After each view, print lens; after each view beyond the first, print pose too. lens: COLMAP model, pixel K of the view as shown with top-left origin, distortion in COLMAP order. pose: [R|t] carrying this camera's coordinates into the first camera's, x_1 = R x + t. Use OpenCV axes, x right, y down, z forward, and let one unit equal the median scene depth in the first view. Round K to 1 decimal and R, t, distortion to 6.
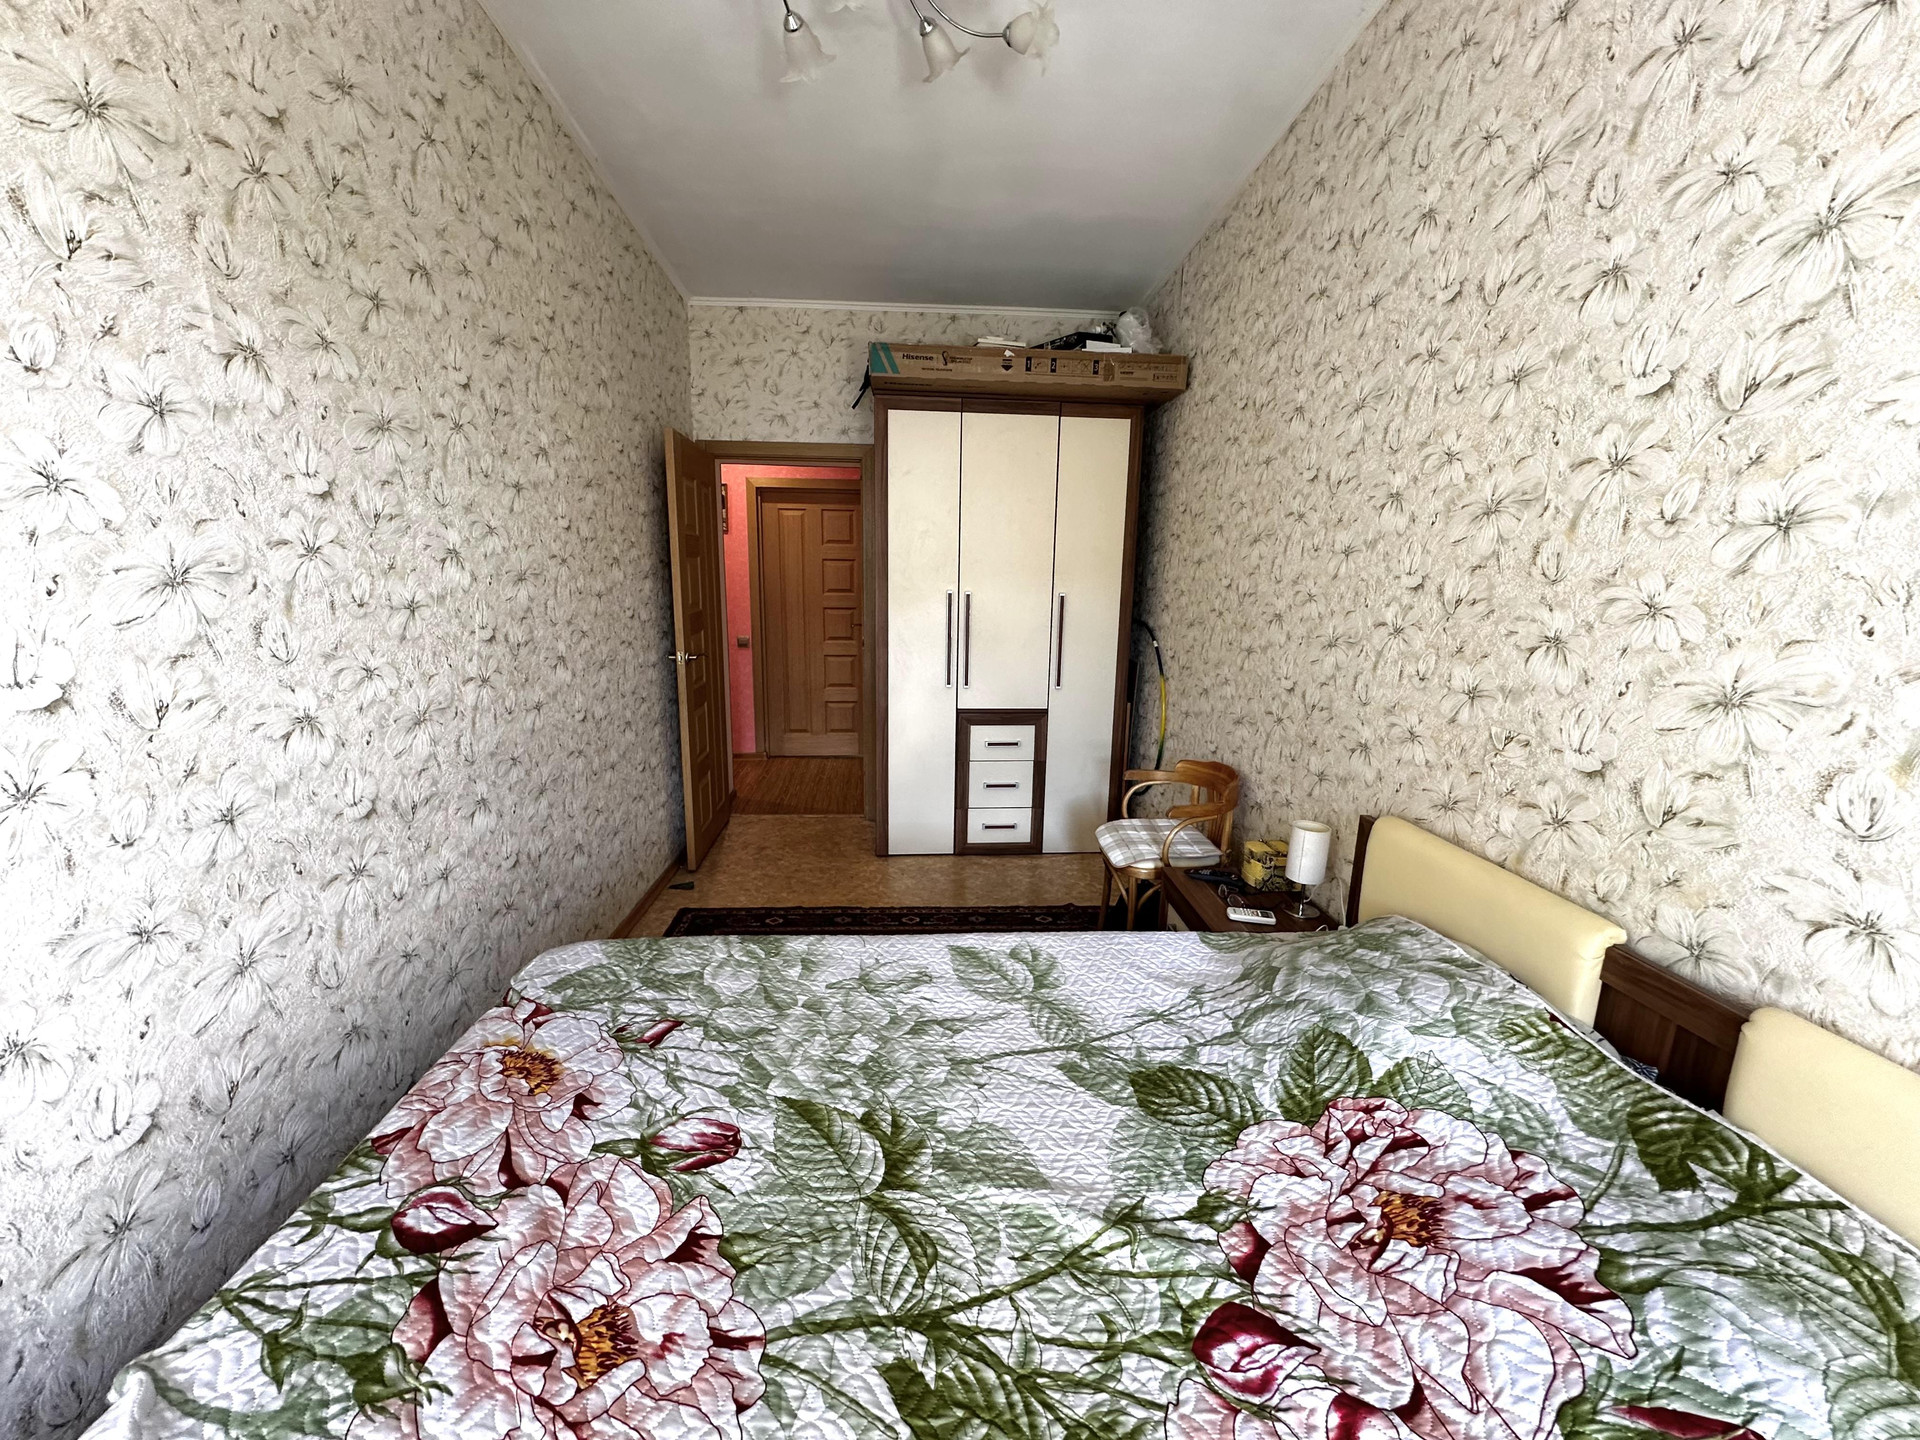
lens RADIAL K [[768.5, 0, 961.9], [0, 768.5, 716.3], [0, 0, 1]] dist [-0.001754, -0.000033]
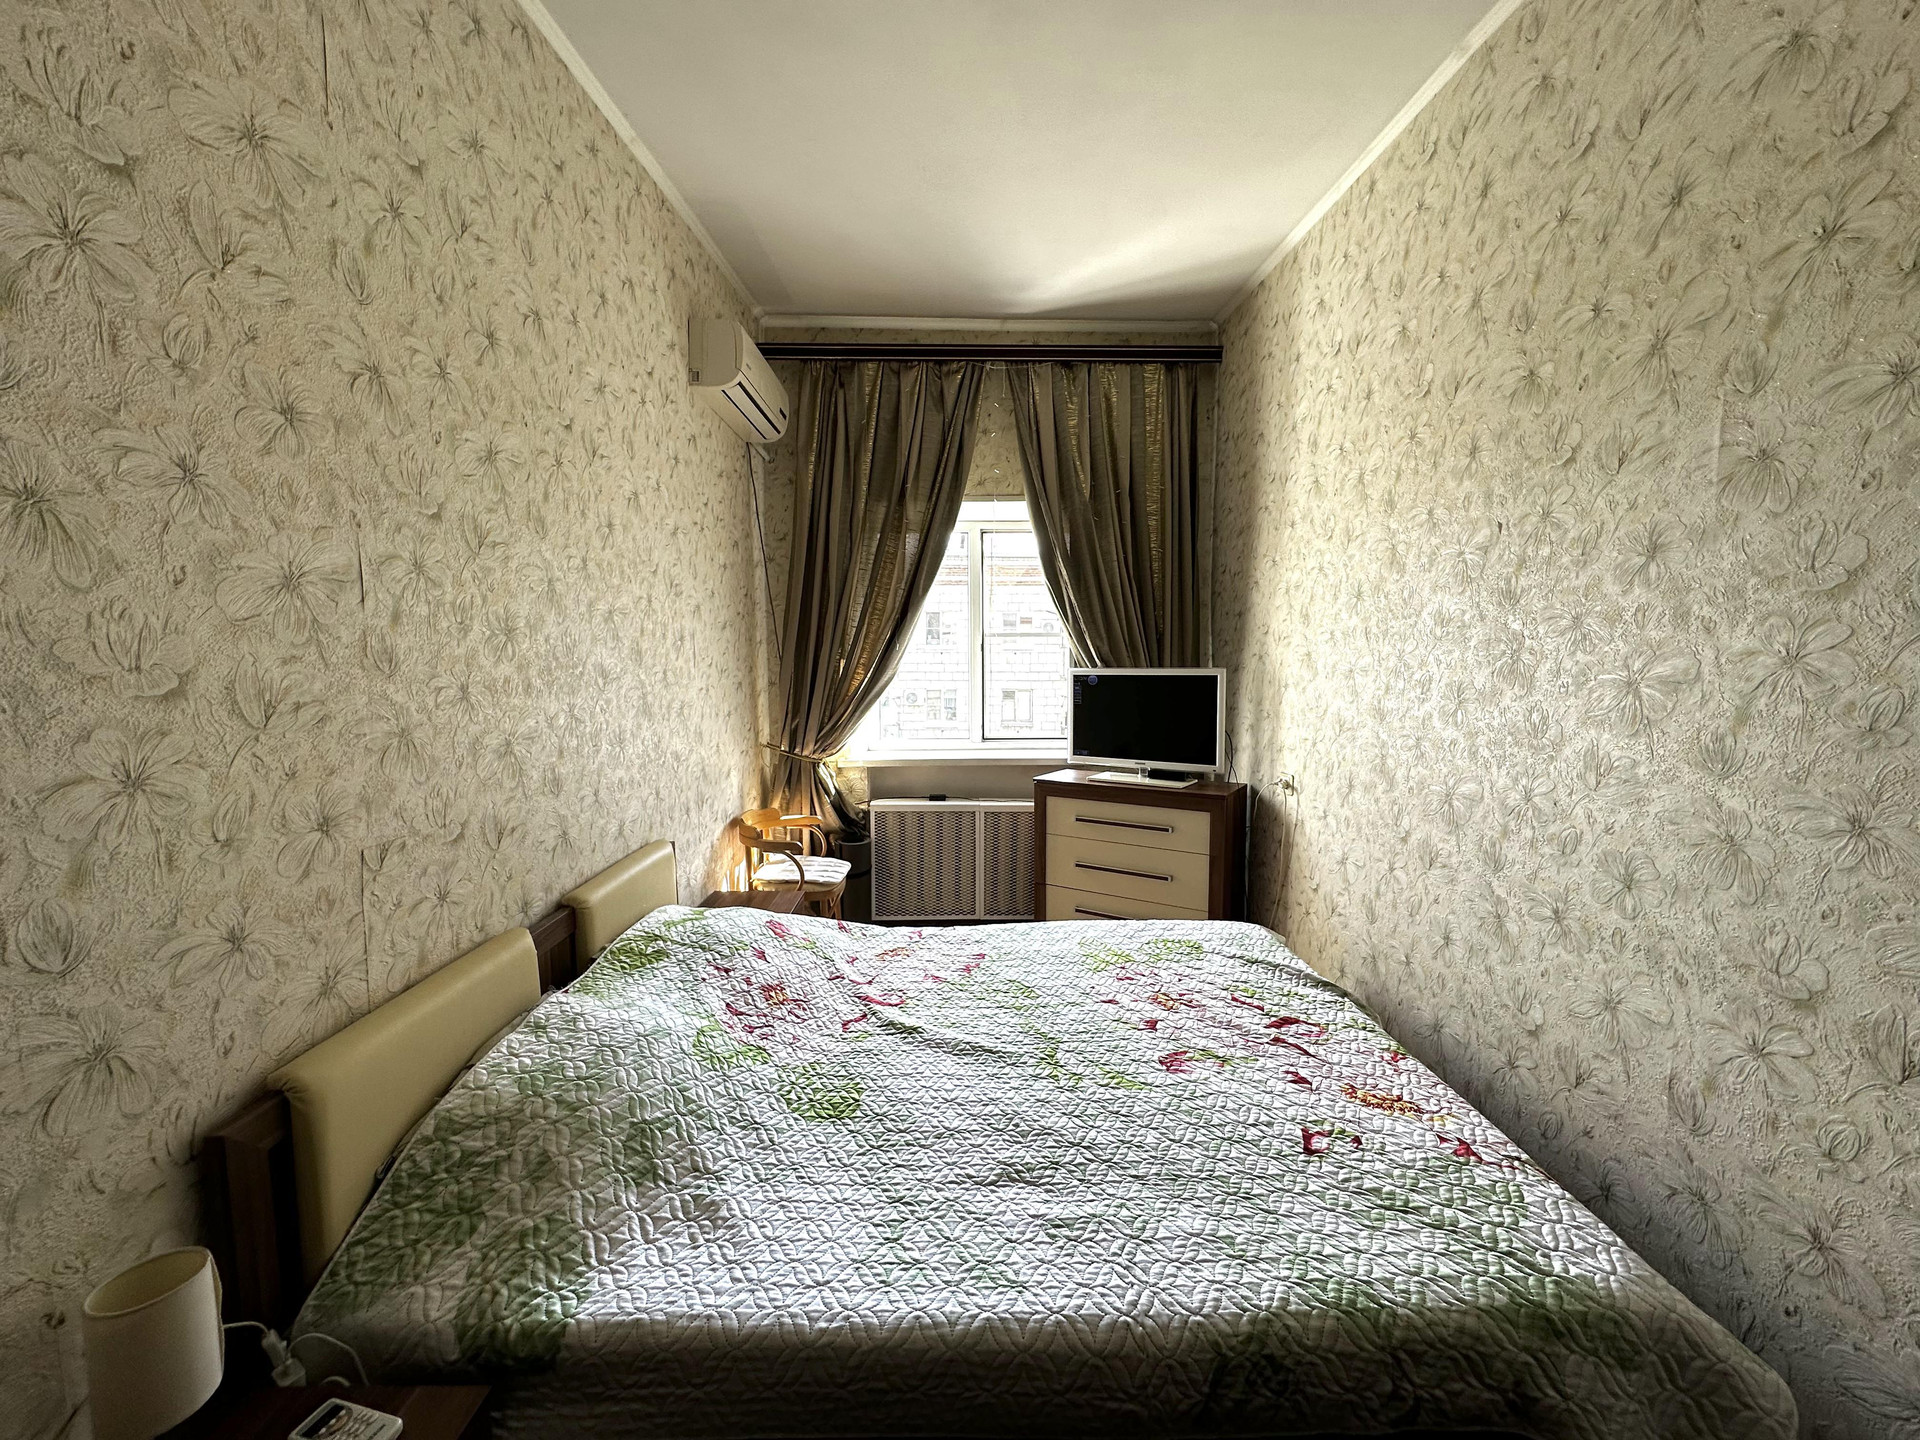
lens RADIAL K [[768.5, 0, 965.9], [0, 768.5, 719.2], [0, 0, 1]] dist [-0.001754, -0.000033]
pose [[-0.998031, -0.018809, 0.059833, 0.002219], [-0.002361, 0.964563, 0.263841, -0.447724], [-0.062675, 0.263180, -0.962709, 2.248523]]
